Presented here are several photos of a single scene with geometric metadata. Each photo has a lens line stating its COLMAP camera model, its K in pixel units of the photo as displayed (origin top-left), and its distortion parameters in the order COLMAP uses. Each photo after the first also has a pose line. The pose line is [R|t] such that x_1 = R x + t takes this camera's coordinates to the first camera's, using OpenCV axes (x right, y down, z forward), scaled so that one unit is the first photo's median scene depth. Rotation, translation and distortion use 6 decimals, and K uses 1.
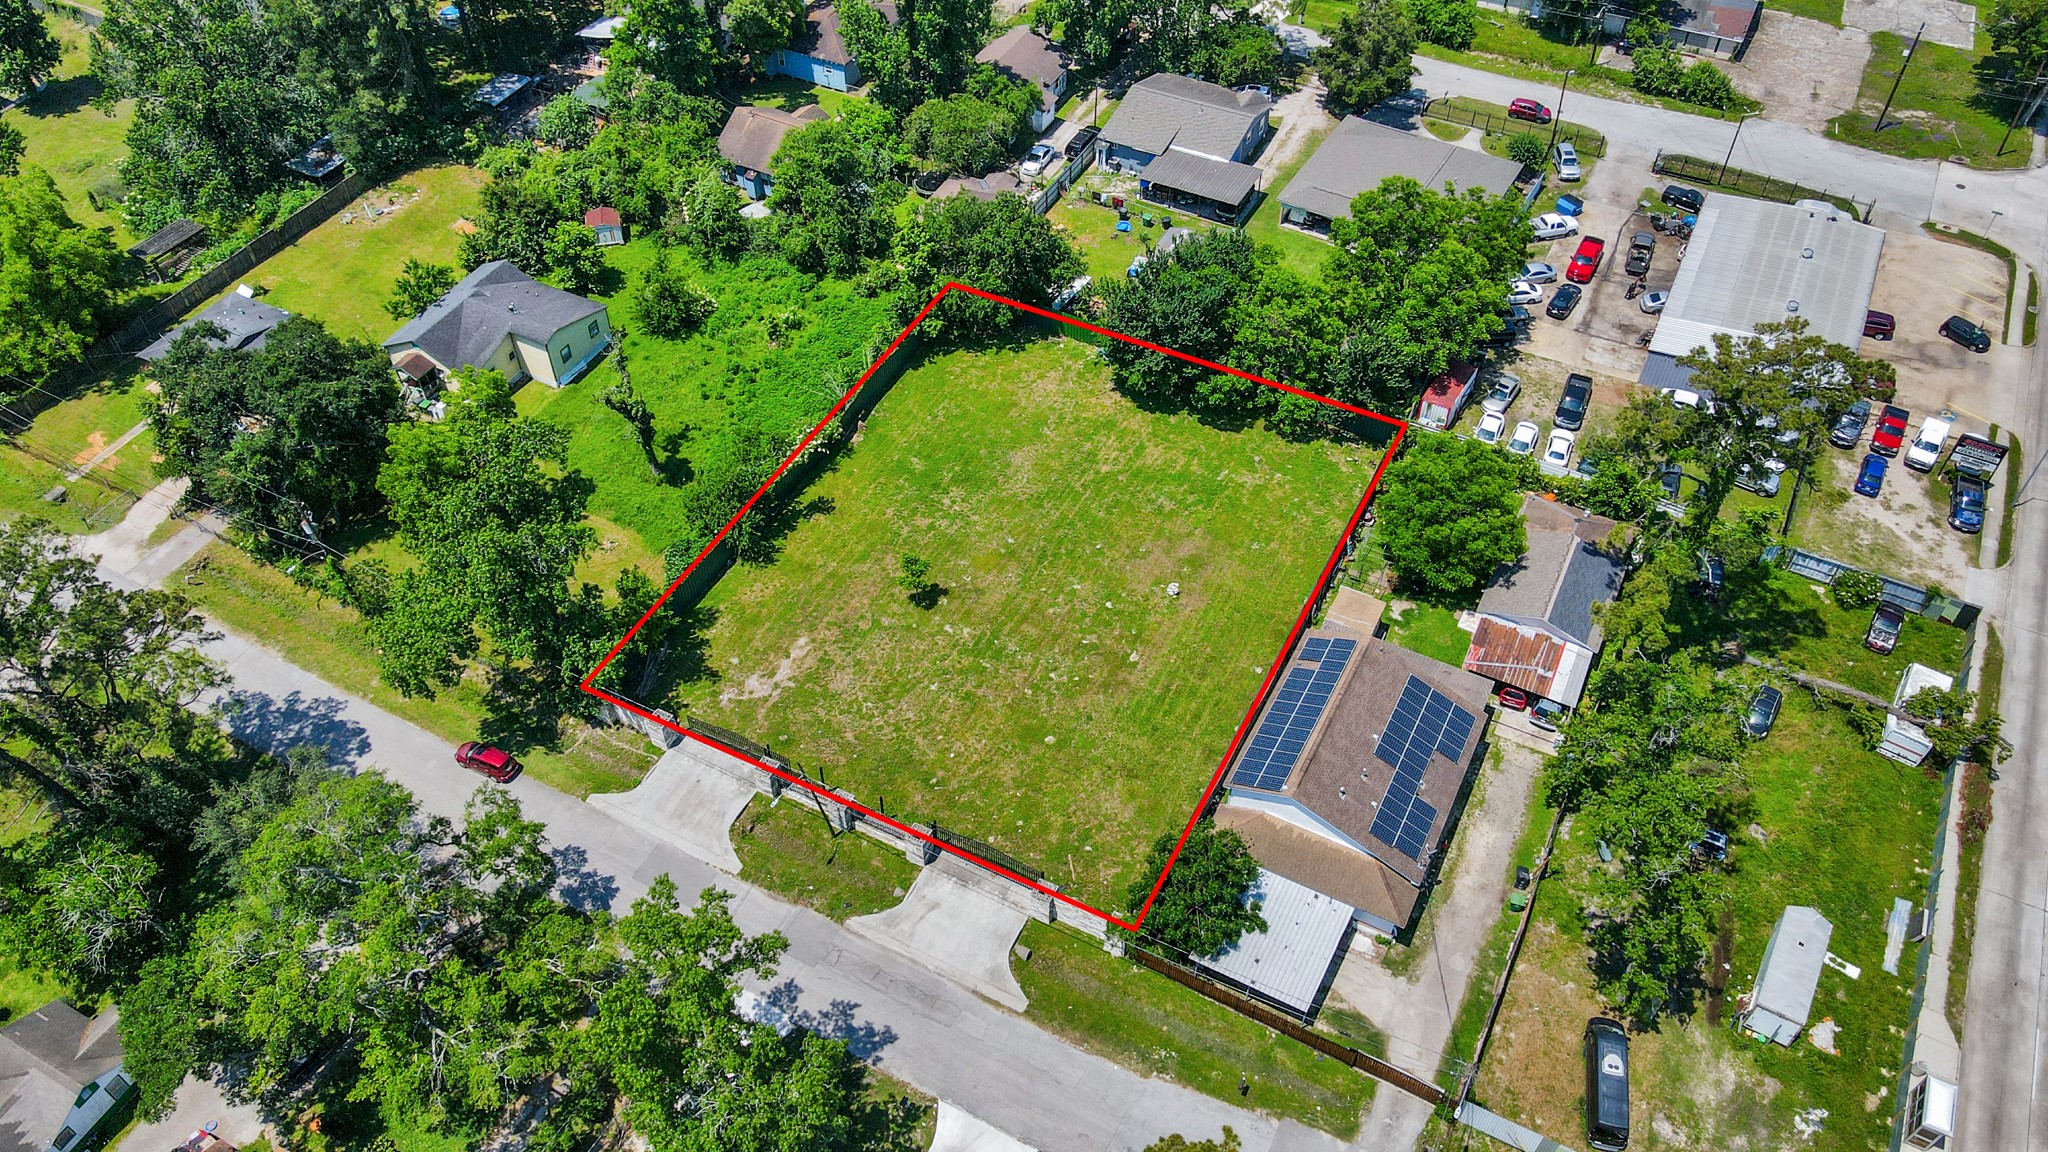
lens RADIAL K [[1517.8, 0, 1010.0], [0, 1517.8, 548.5], [0, 0, 1]] dist [0.010881, 0.014569]
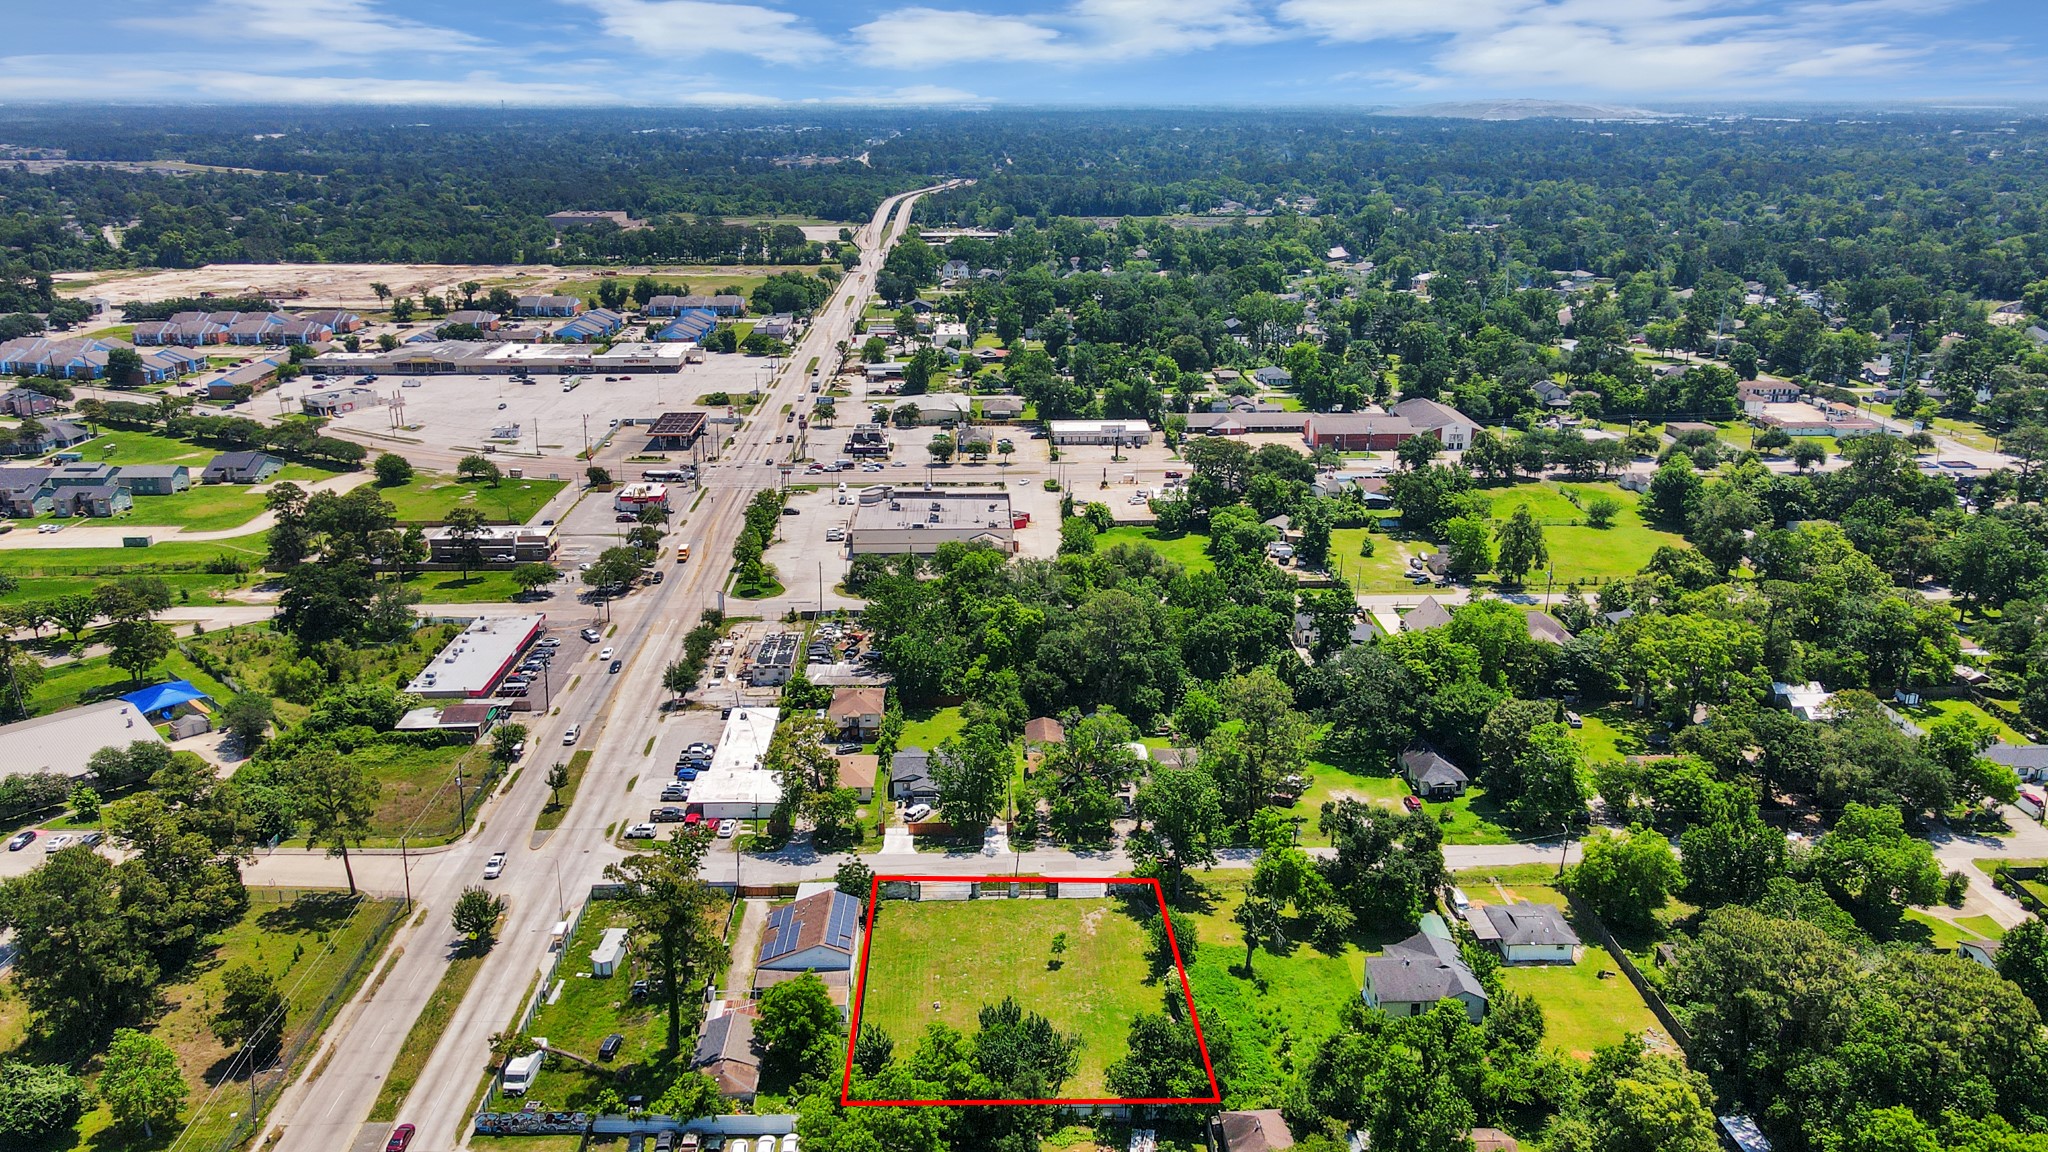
lens RADIAL K [[1517.8, 0, 1010.0], [0, 1517.8, 548.5], [0, 0, 1]] dist [0.010881, 0.014569]
pose [[-0.871612, 0.149675, -0.466787, 0.699680], [-0.346713, 0.484925, 0.802893, -1.505822], [0.346530, 0.861652, -0.370773, 1.109120]]
